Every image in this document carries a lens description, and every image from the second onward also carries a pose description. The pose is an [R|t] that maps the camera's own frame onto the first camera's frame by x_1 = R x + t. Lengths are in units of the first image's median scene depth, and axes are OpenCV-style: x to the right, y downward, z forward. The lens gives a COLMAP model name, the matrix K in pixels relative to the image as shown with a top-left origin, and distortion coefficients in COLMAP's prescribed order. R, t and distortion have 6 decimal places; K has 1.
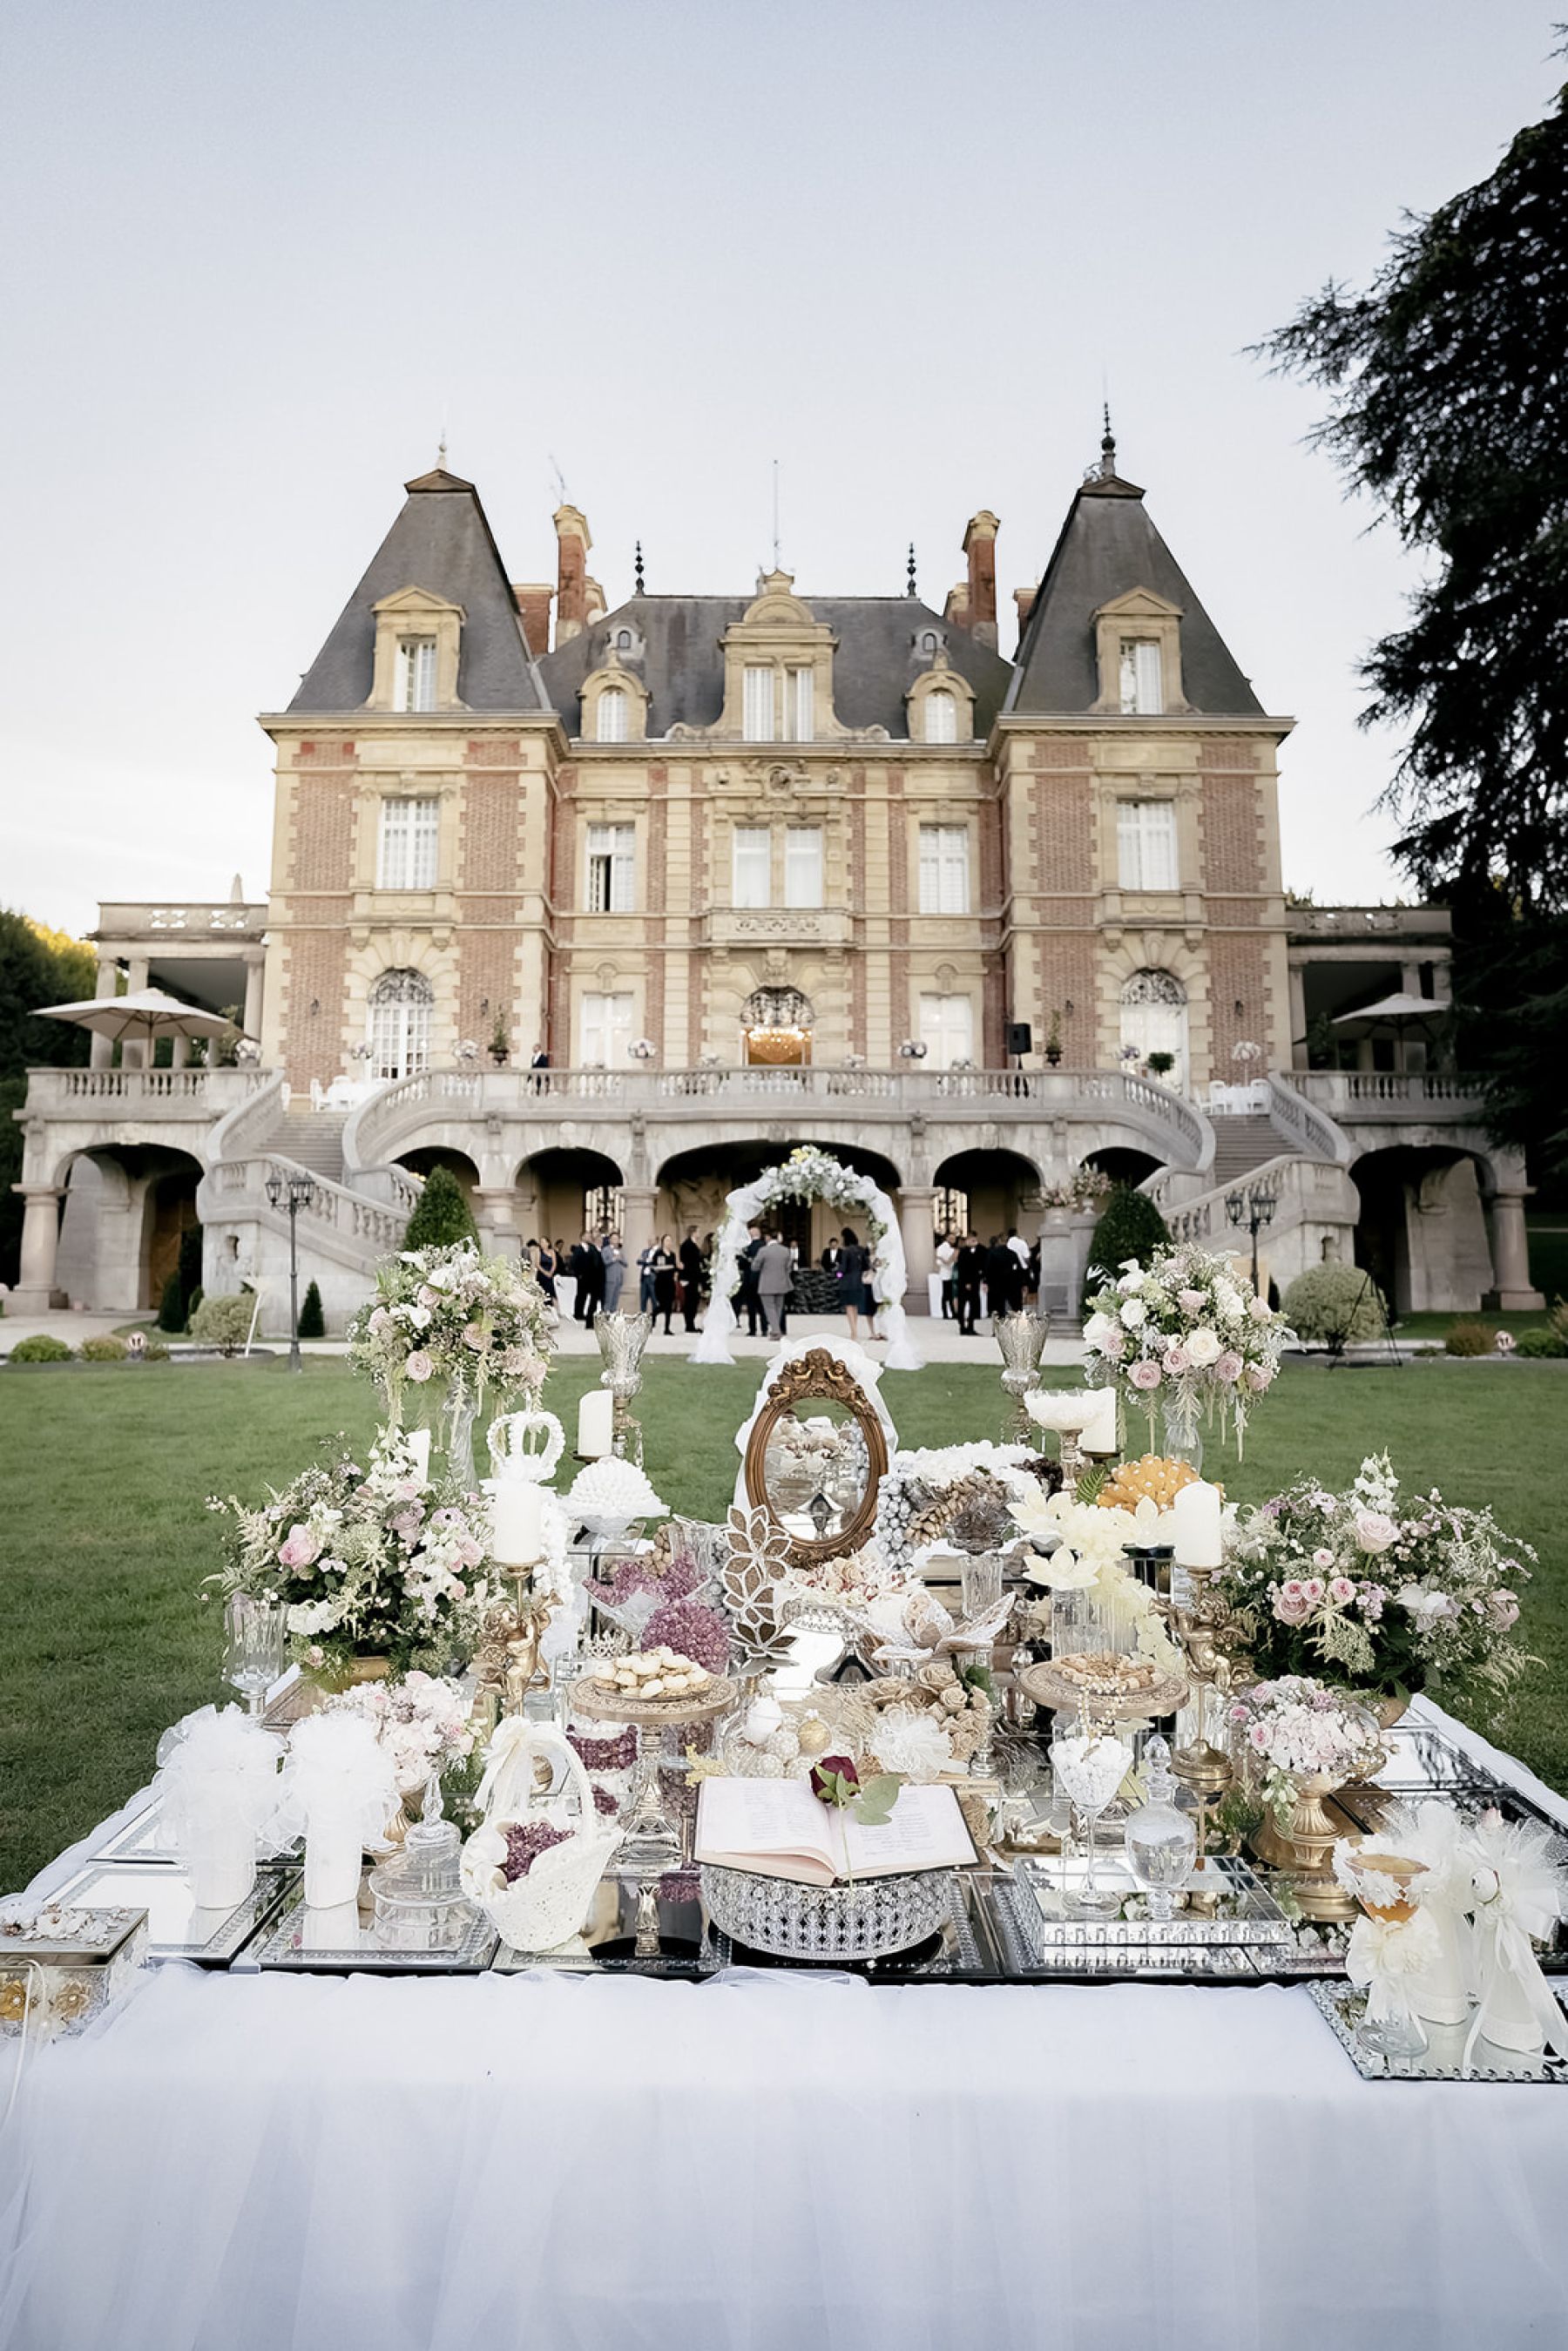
lens RADIAL K [[1331.2, 0, 816.3], [0, 1331.2, 1126.8], [0, 0, 1]] dist [-0.069452, 0.000285]
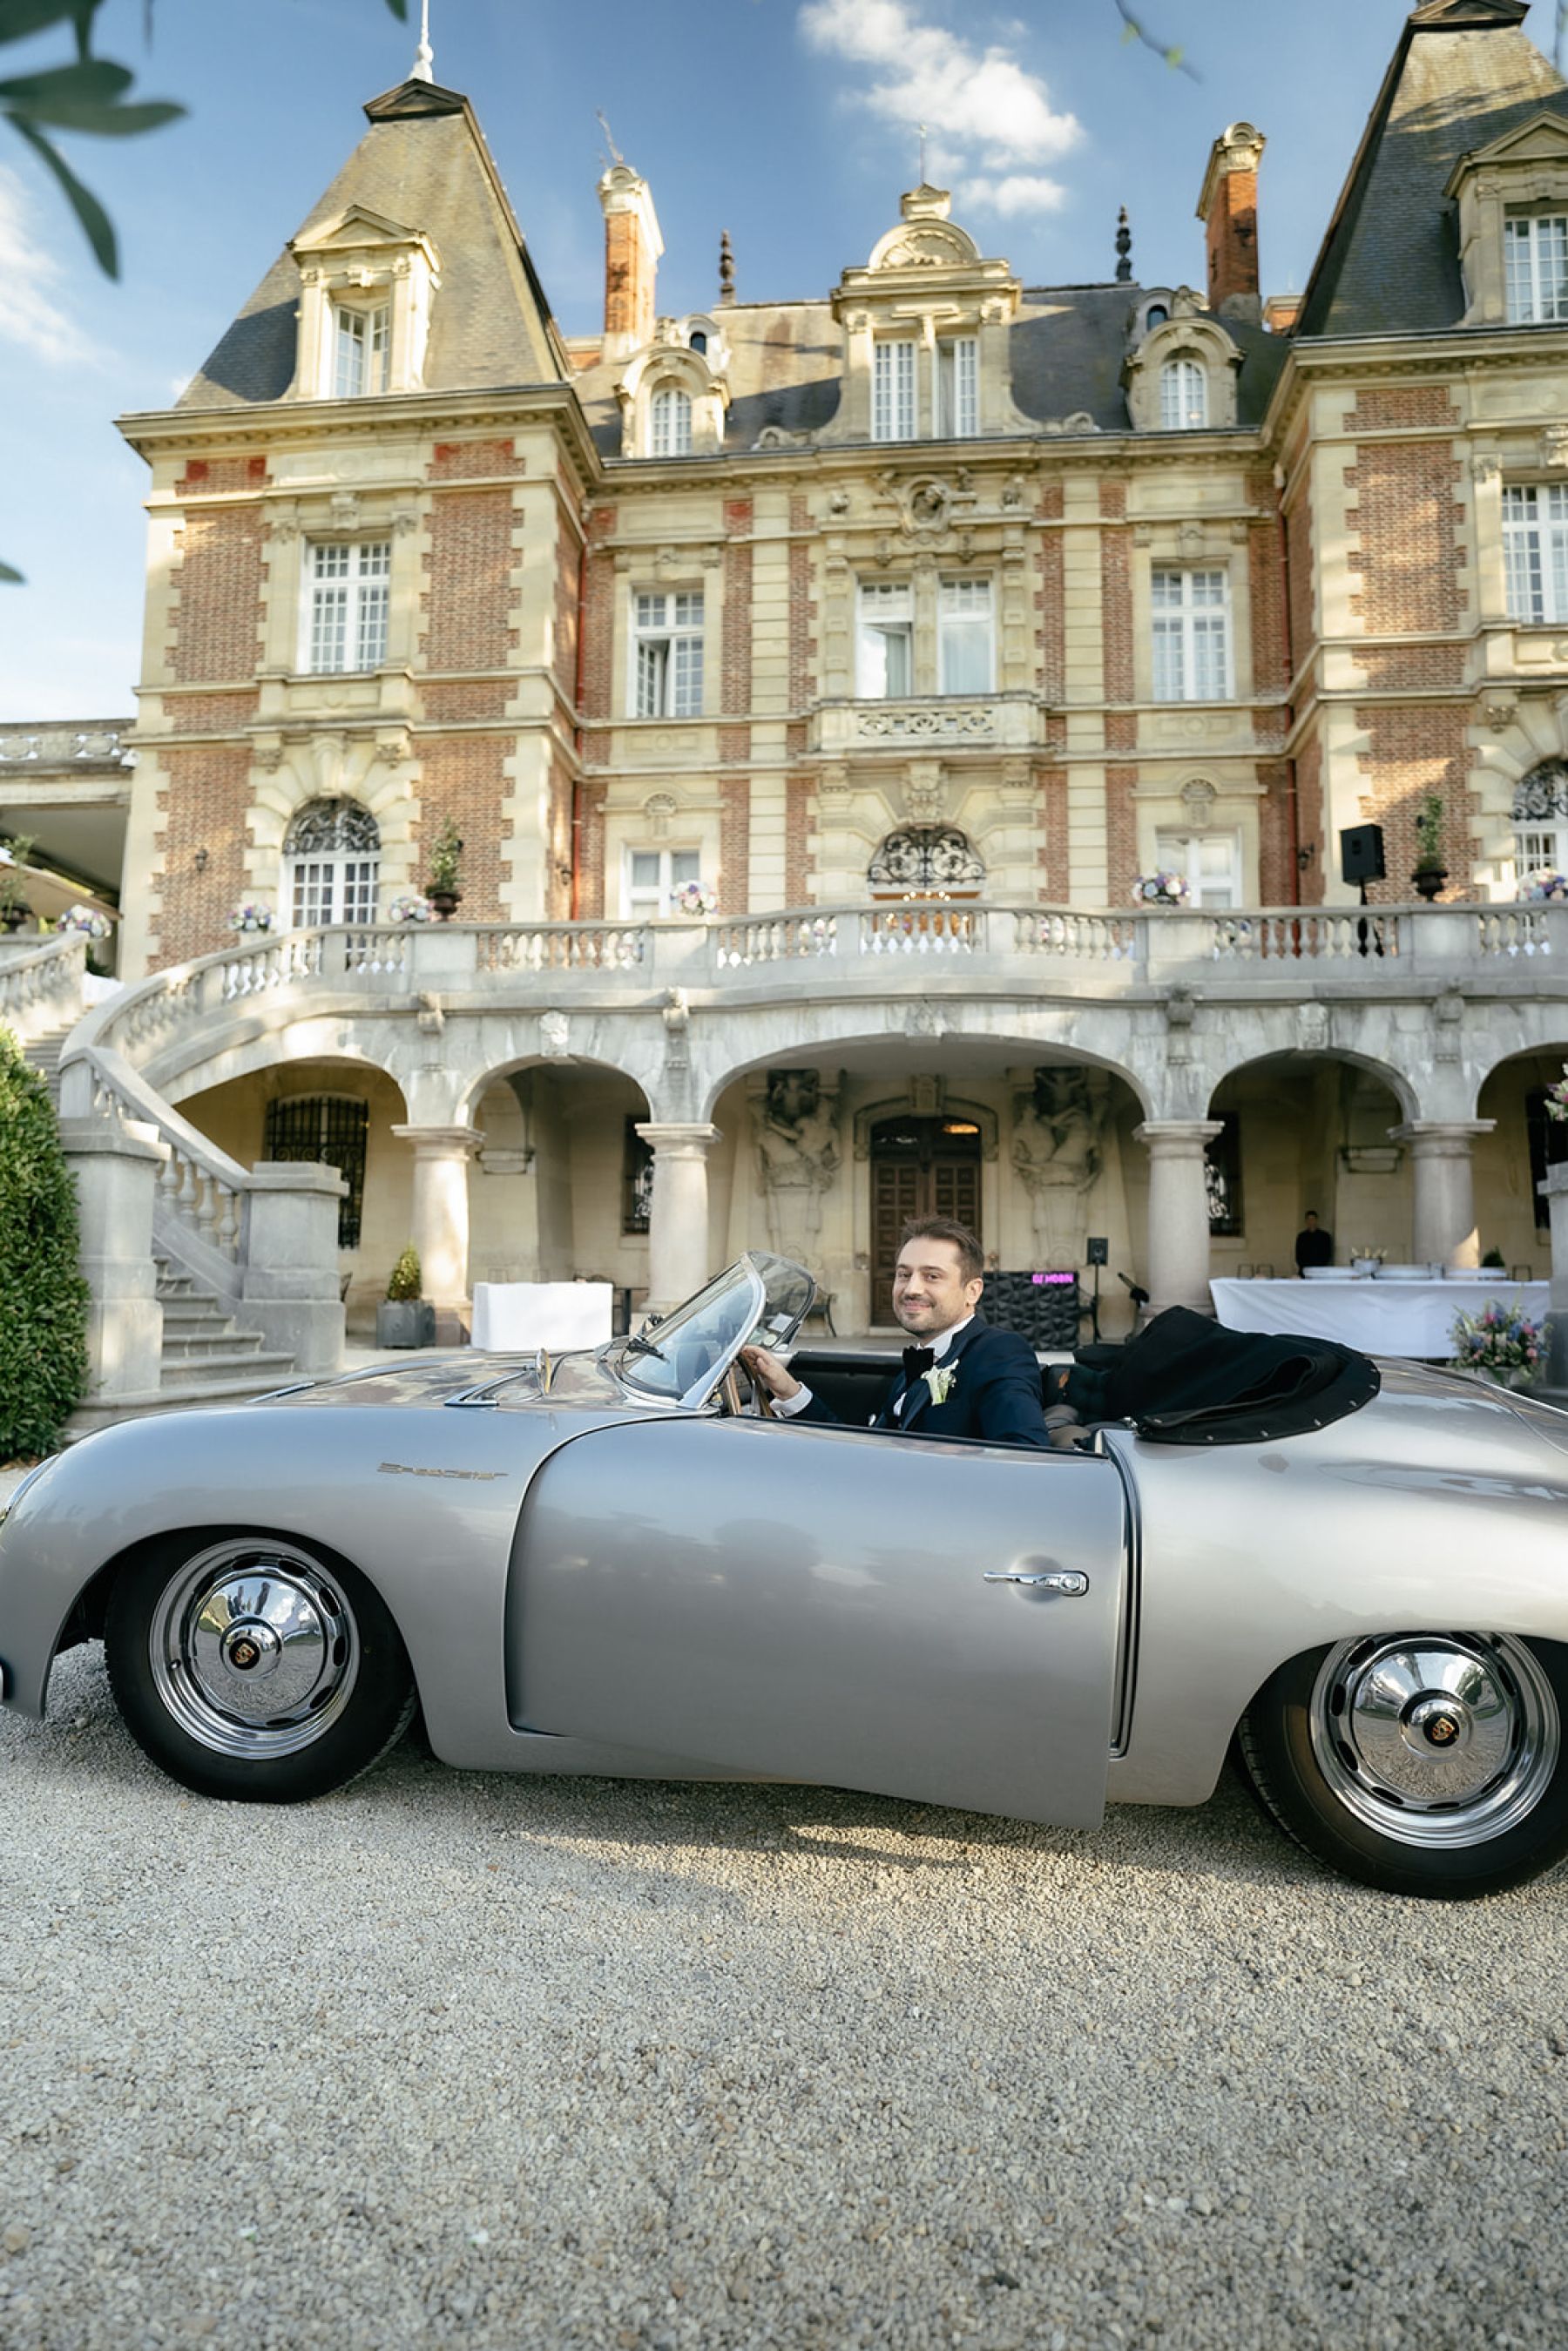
lens RADIAL K [[1284.3, 0, 830.5], [0, 1284.3, 1174.7], [0, 0, 1]] dist [-0.038245, 0.000878]
pose [[0.993255, -0.002667, -0.115919, -0.004040], [0.006232, 0.999518, 0.030398, 0.041949], [0.115782, -0.030916, 0.992793, 0.385604]]
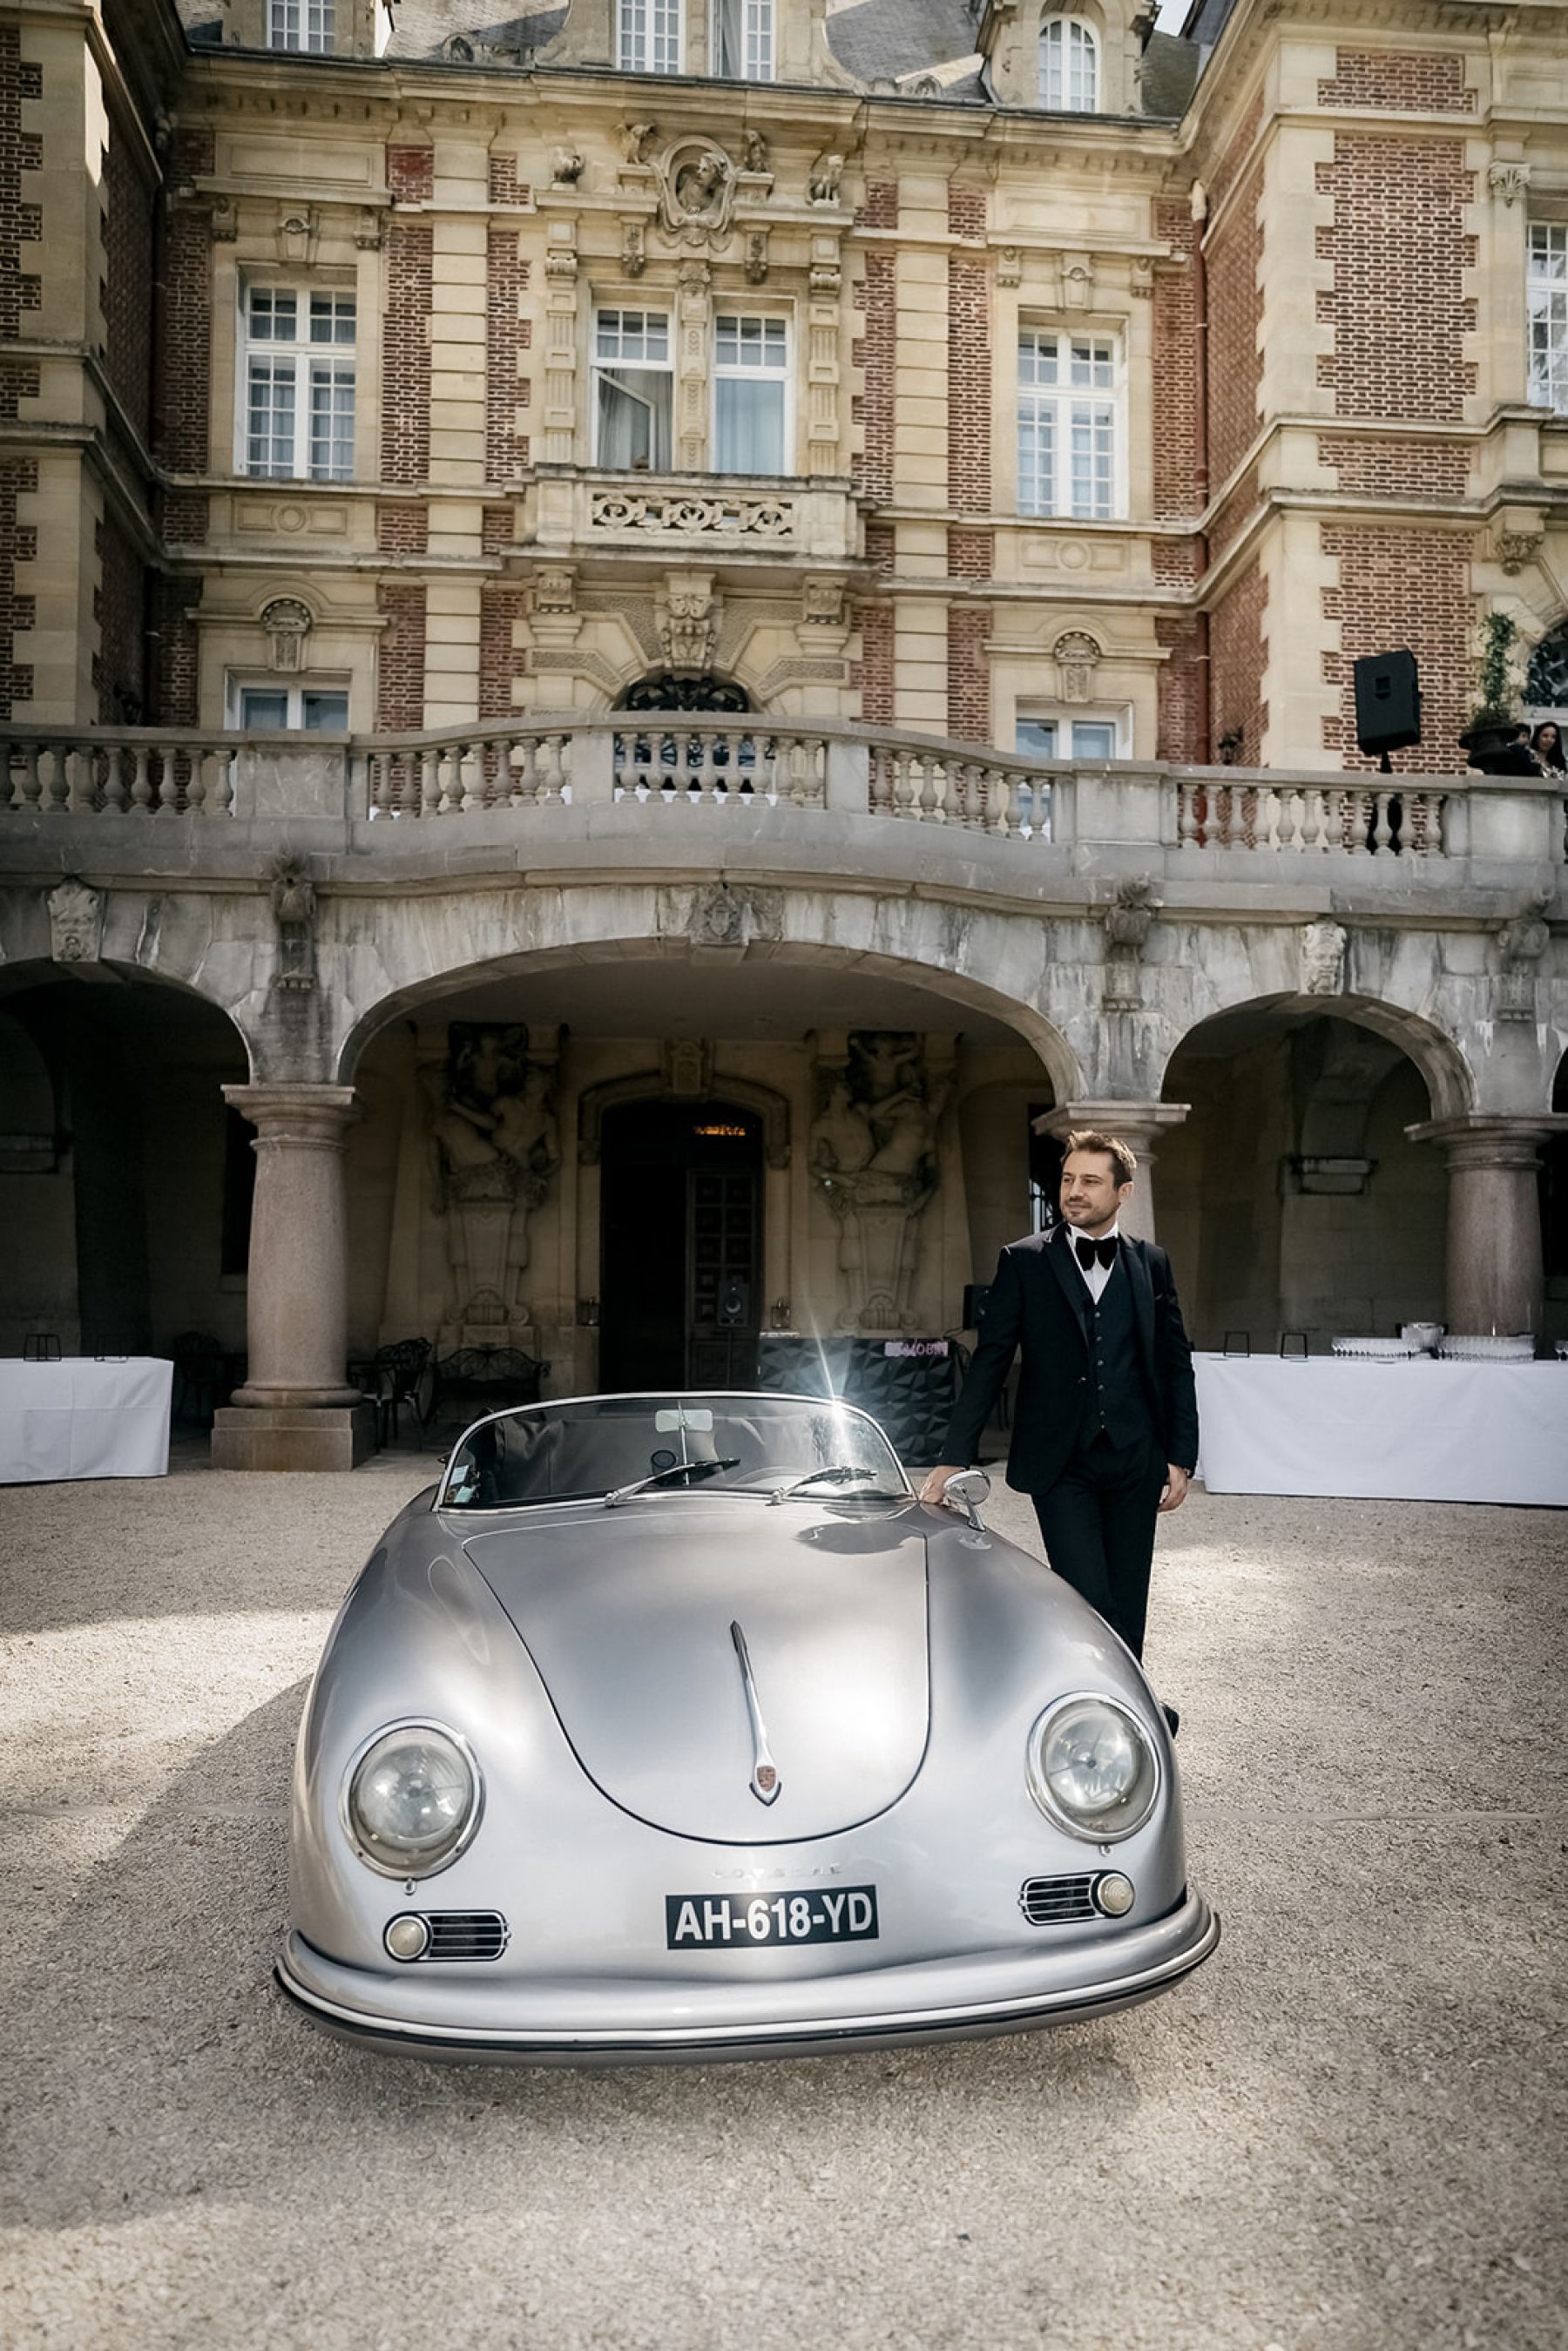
lens RADIAL K [[1382.5, 0, 732.8], [0, 1382.5, 1290.9], [0, 0, 1]] dist [-0.035693, 0.019002]
pose [[0.998997, 0.012480, 0.042999, -0.031656], [-0.016423, 0.995567, 0.092605, 0.052073], [-0.041653, -0.093218, 0.994774, 0.539425]]
